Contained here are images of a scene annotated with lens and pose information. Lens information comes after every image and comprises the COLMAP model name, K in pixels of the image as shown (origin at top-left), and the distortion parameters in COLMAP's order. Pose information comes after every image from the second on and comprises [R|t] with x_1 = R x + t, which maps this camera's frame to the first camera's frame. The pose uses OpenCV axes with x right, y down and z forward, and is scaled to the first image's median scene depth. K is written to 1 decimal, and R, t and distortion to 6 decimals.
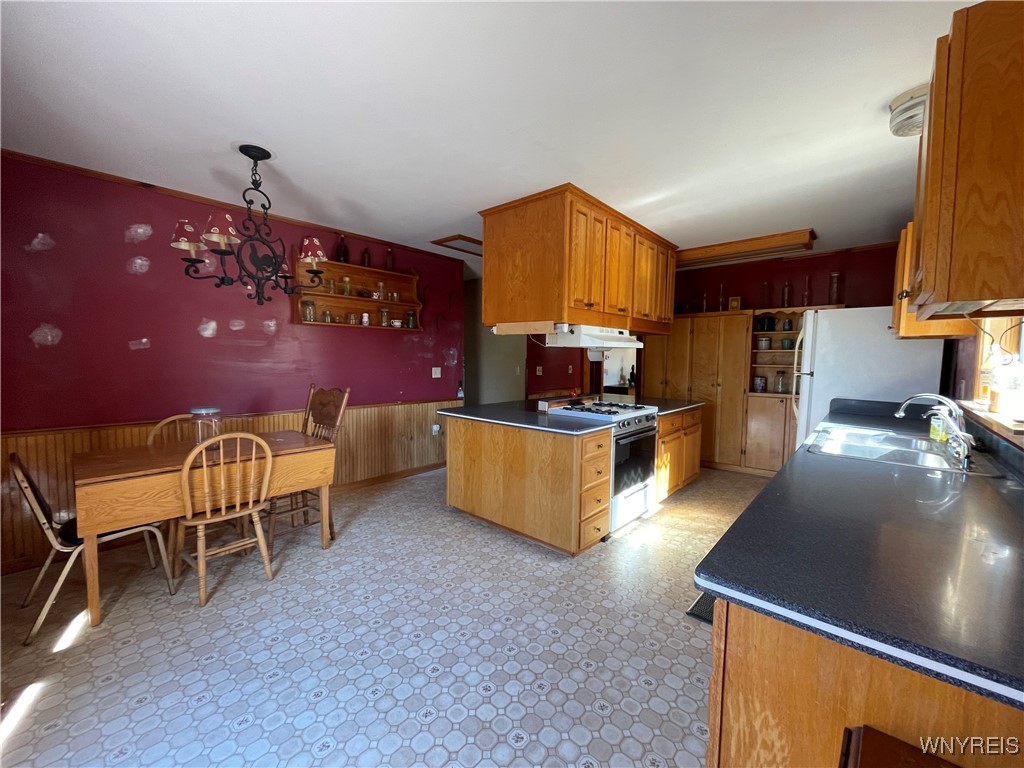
lens RADIAL K [[412.2, 0, 512.0], [0, 412.2, 382.9], [0, 0, 1]] dist [-0.007191, 0.001220]
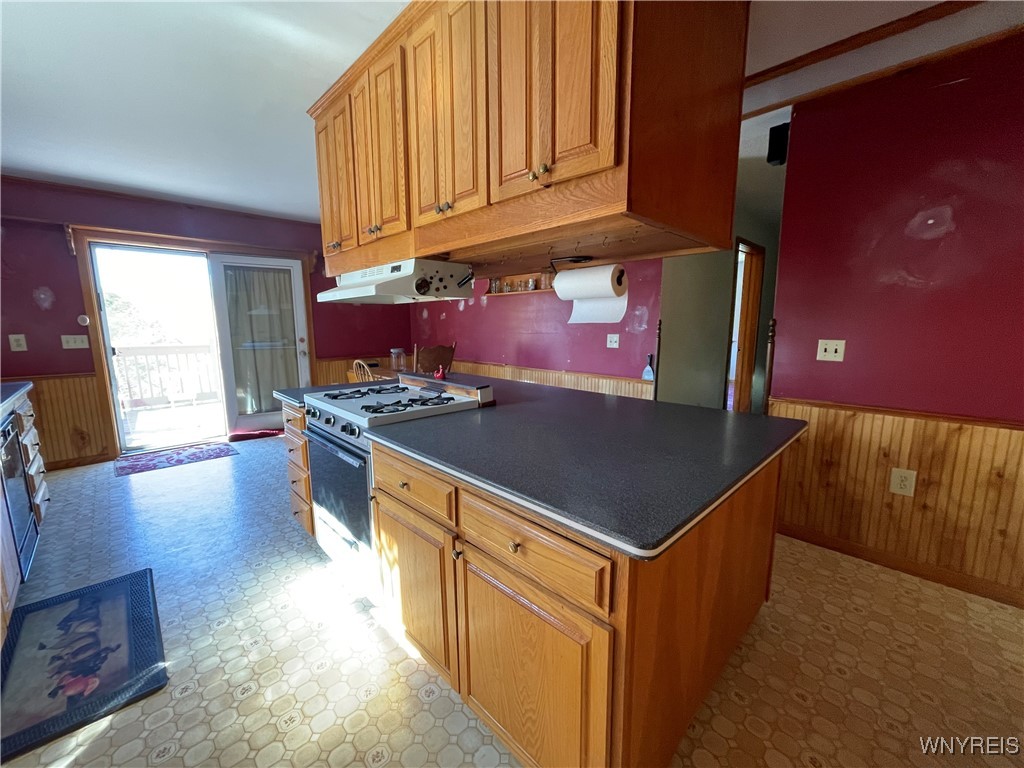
lens RADIAL K [[412.2, 0, 512.7], [0, 412.2, 384.0], [0, 0, 1]] dist [-0.007191, 0.001220]
pose [[-0.068722, 0.133113, -0.988715, 0.774357], [-0.059460, 0.988750, 0.137250, -0.052507], [0.995862, 0.068221, -0.060034, 1.143466]]
